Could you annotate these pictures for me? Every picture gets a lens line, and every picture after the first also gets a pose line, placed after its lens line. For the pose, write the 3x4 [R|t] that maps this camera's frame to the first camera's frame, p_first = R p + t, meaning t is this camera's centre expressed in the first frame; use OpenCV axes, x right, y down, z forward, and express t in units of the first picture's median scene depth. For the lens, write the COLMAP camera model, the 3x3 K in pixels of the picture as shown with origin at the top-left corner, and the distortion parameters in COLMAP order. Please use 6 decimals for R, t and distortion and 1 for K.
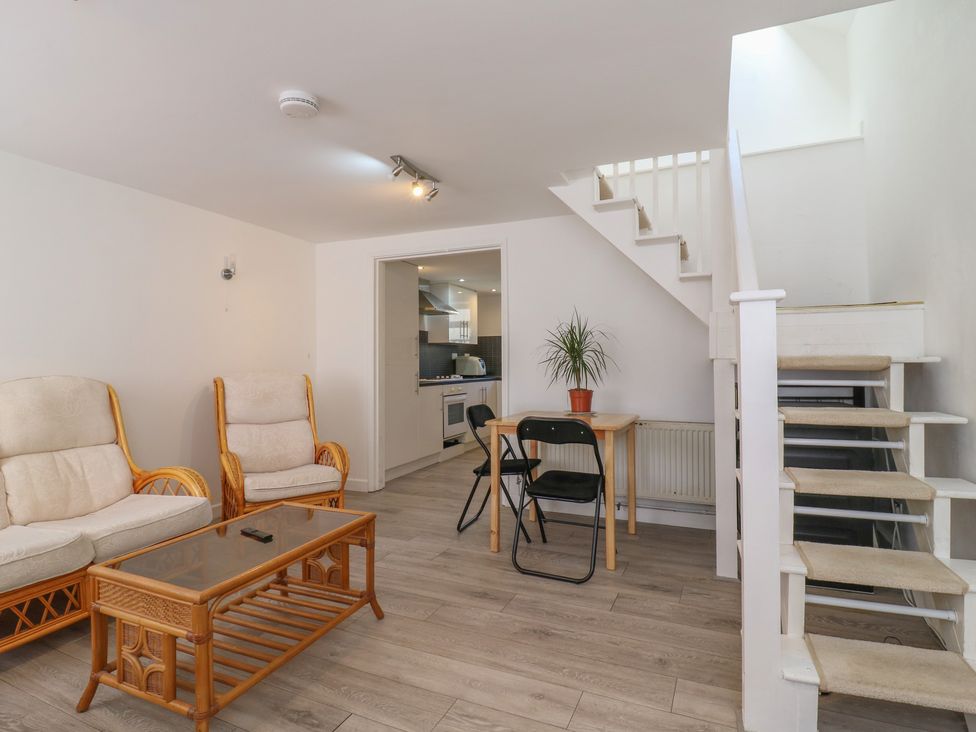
lens RADIAL K [[514.7, 0, 489.5], [0, 514.7, 358.0], [0, 0, 1]] dist [0.001271, -0.015200]
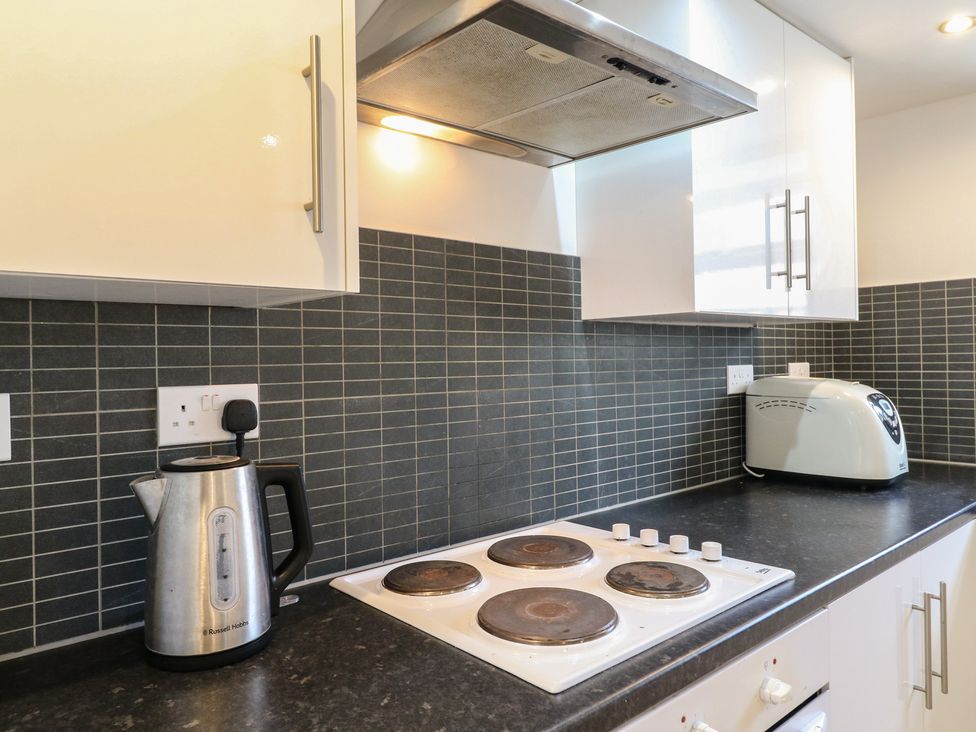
lens RADIAL K [[686.0, 0, 489.0], [0, 686.0, 356.8], [0, 0, 1]] dist [0.001404, -0.000296]
pose [[0.904595, -0.009895, -0.426156, -0.099289], [0.015220, 0.999843, 0.009090, -0.042118], [0.425999, -0.014709, 0.904604, 1.710598]]
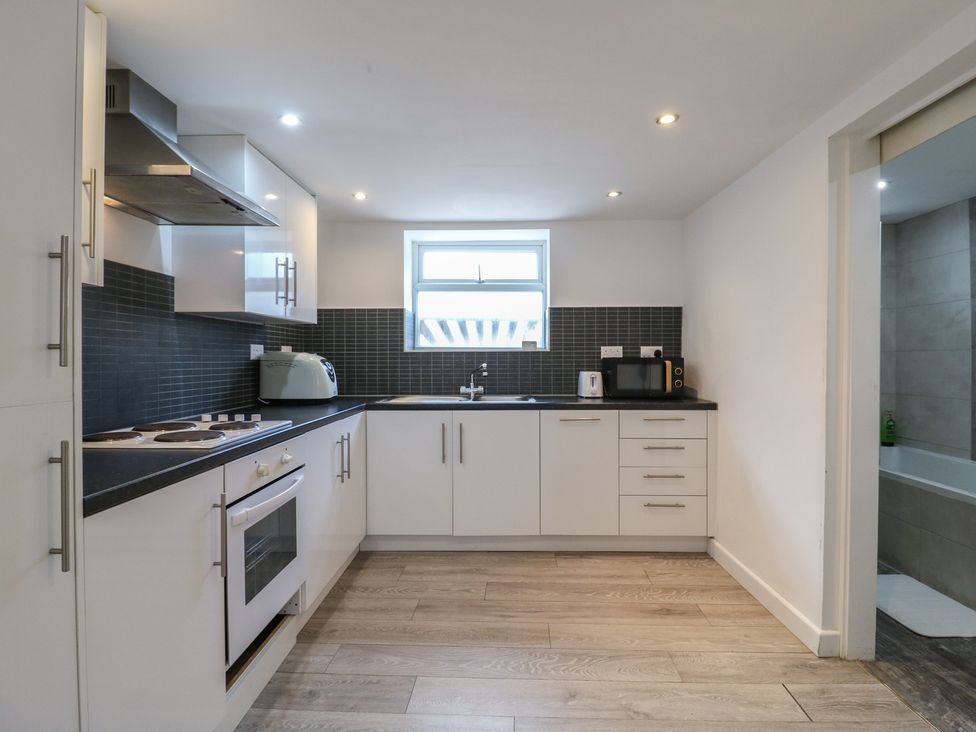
lens RADIAL K [[518.7, 0, 498.0], [0, 518.7, 359.8], [0, 0, 1]] dist [0.002739, -0.014441]
pose [[0.922795, 0.004075, 0.385269, -0.123644], [-0.008723, 0.999909, 0.010317, -0.008168], [-0.385192, -0.012882, 0.922747, 1.370658]]
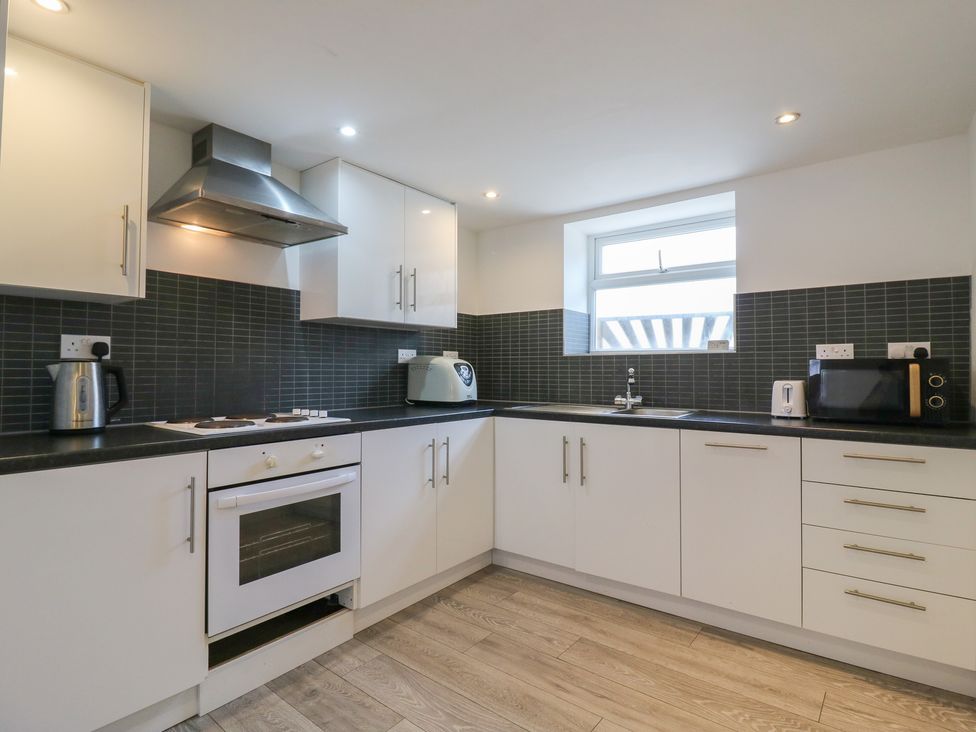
lens RADIAL K [[511.9, 0, 492.8], [0, 511.9, 358.2], [0, 0, 1]] dist [0.001872, -0.015219]
pose [[0.971847, 0.004008, -0.235580, 0.256706], [-0.006791, 0.999916, -0.011001, 0.005730], [0.235516, 0.012291, 0.971793, 1.475896]]
